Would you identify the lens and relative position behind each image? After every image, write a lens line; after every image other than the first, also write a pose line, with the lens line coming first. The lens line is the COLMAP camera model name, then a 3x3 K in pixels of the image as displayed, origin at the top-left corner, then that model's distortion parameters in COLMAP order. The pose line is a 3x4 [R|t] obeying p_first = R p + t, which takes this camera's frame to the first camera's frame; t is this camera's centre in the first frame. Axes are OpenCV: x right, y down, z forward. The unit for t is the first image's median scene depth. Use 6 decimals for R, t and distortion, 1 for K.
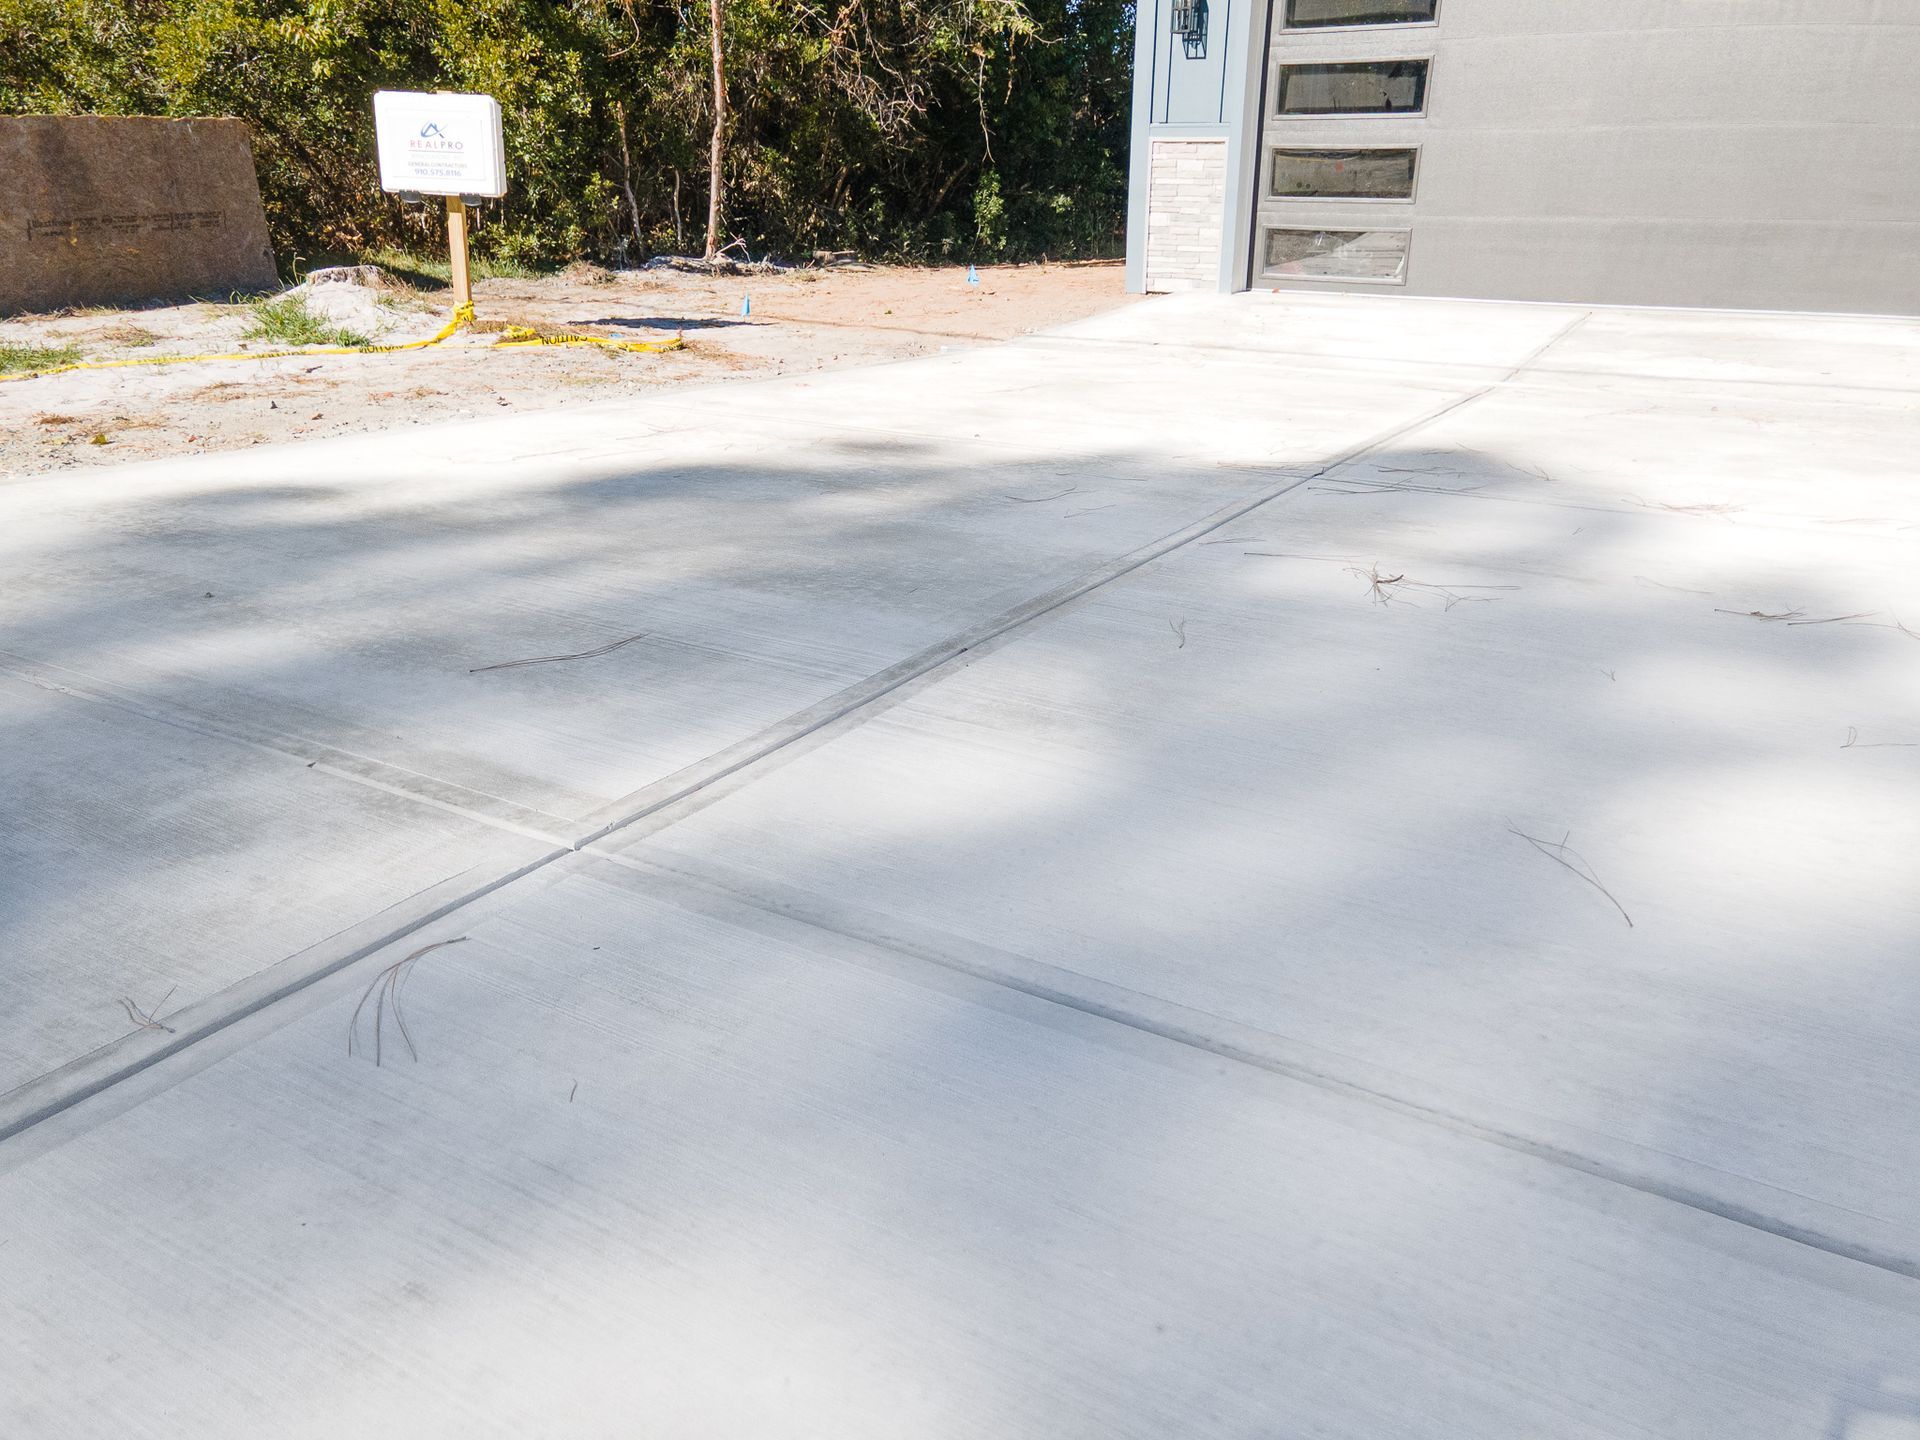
lens RADIAL K [[1405.7, 0, 954.3], [0, 1405.7, 716.1], [0, 0, 1]] dist [0.030355, 0.031875]
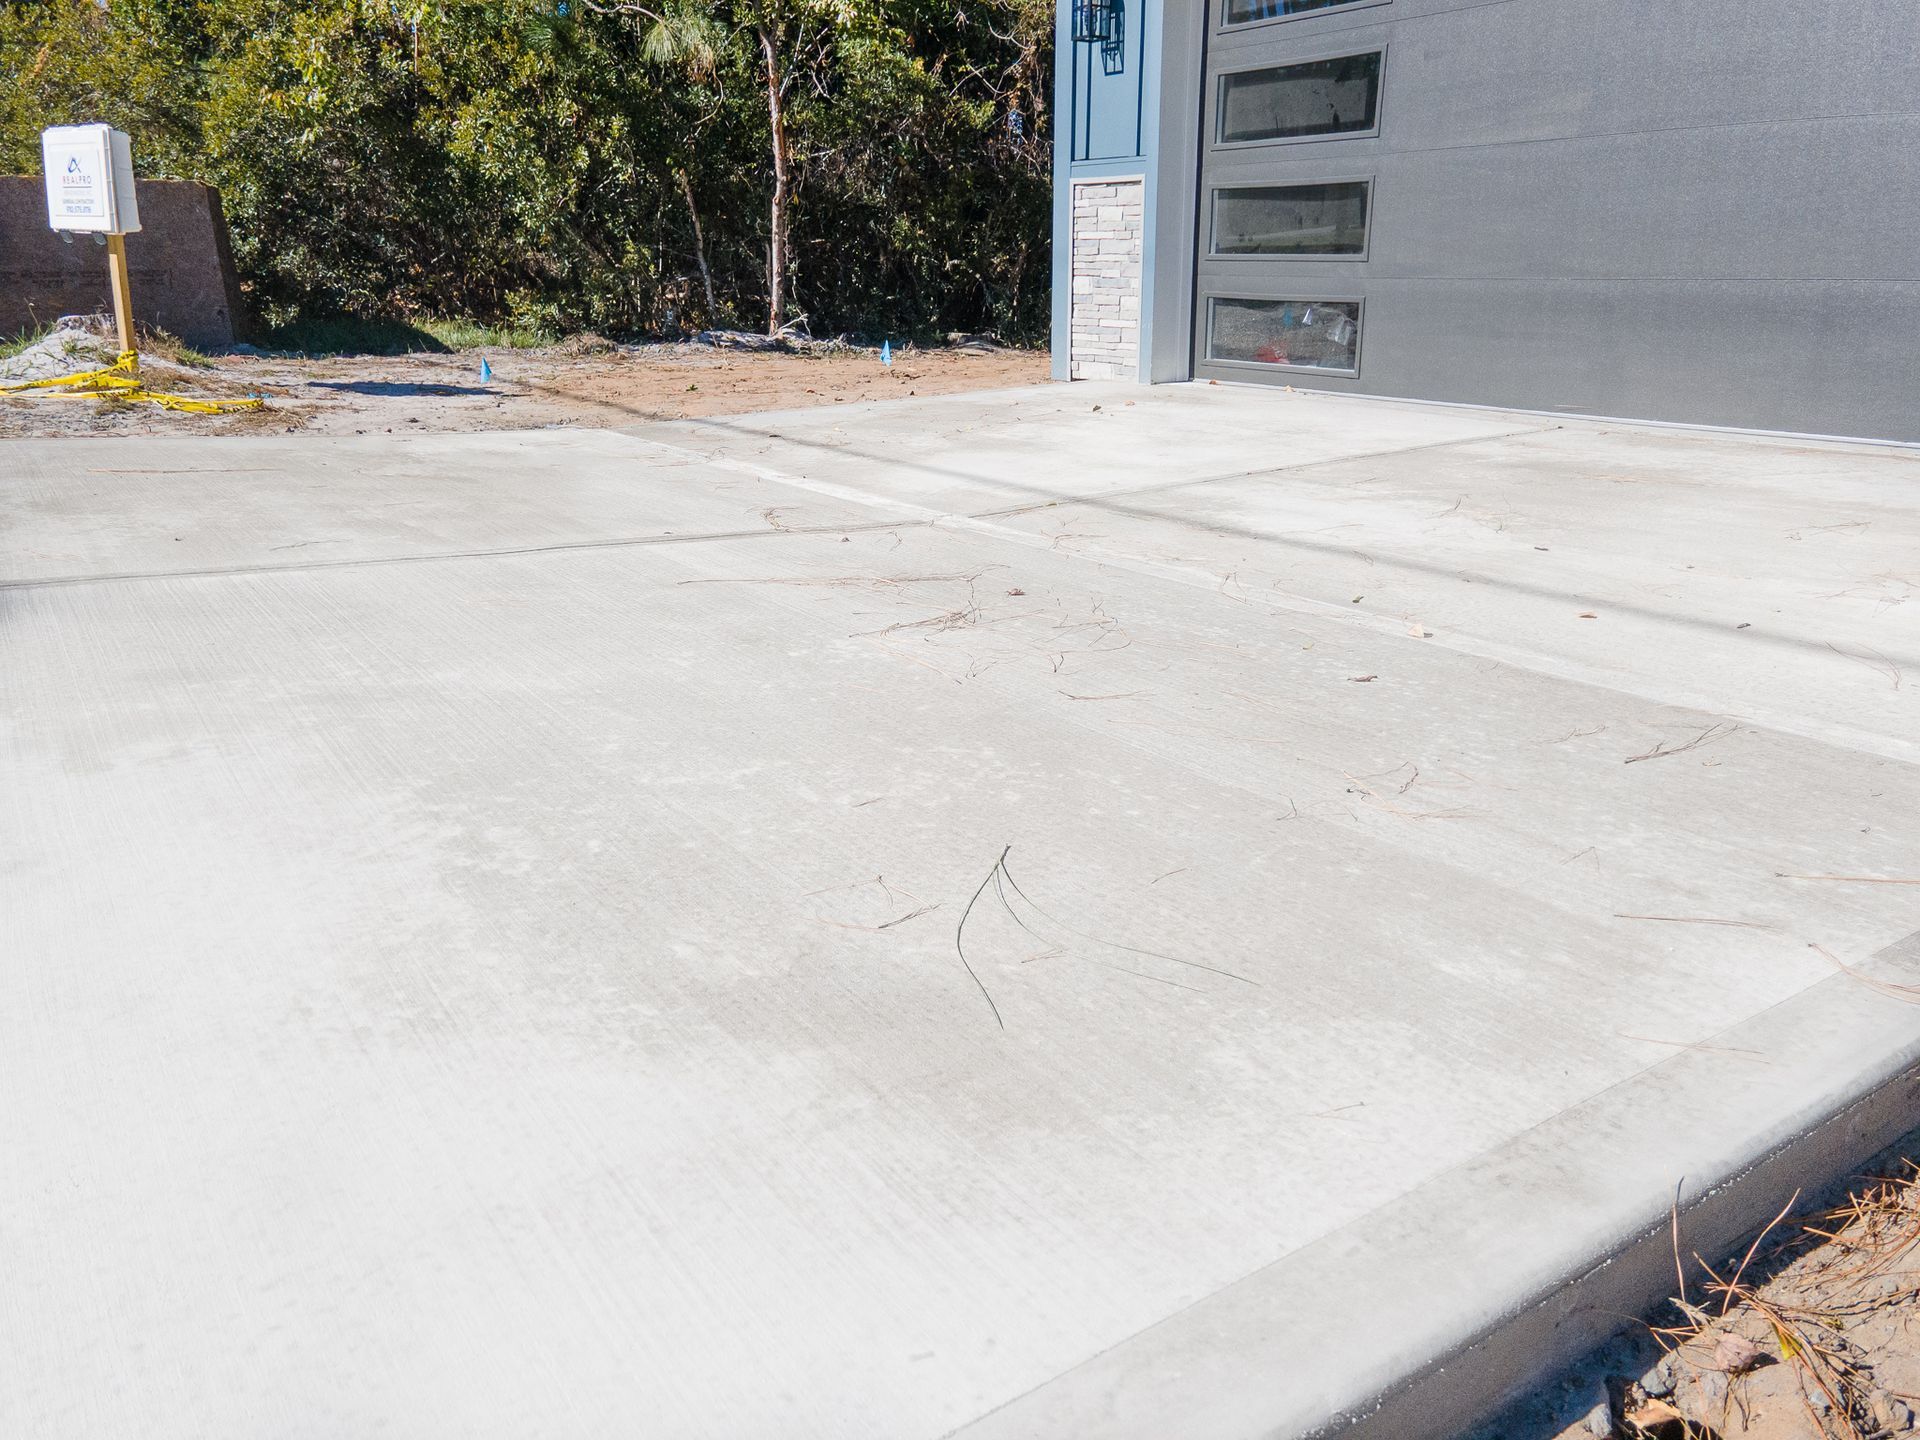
lens RADIAL K [[1405.7, 0, 948.6], [0, 1405.7, 721.7], [0, 0, 1]] dist [0.030355, 0.031875]
pose [[0.909737, 0.127111, -0.395250, 0.432525], [-0.151852, 0.987891, -0.031811, -0.088123], [0.386420, 0.088959, 0.918023, 0.309753]]
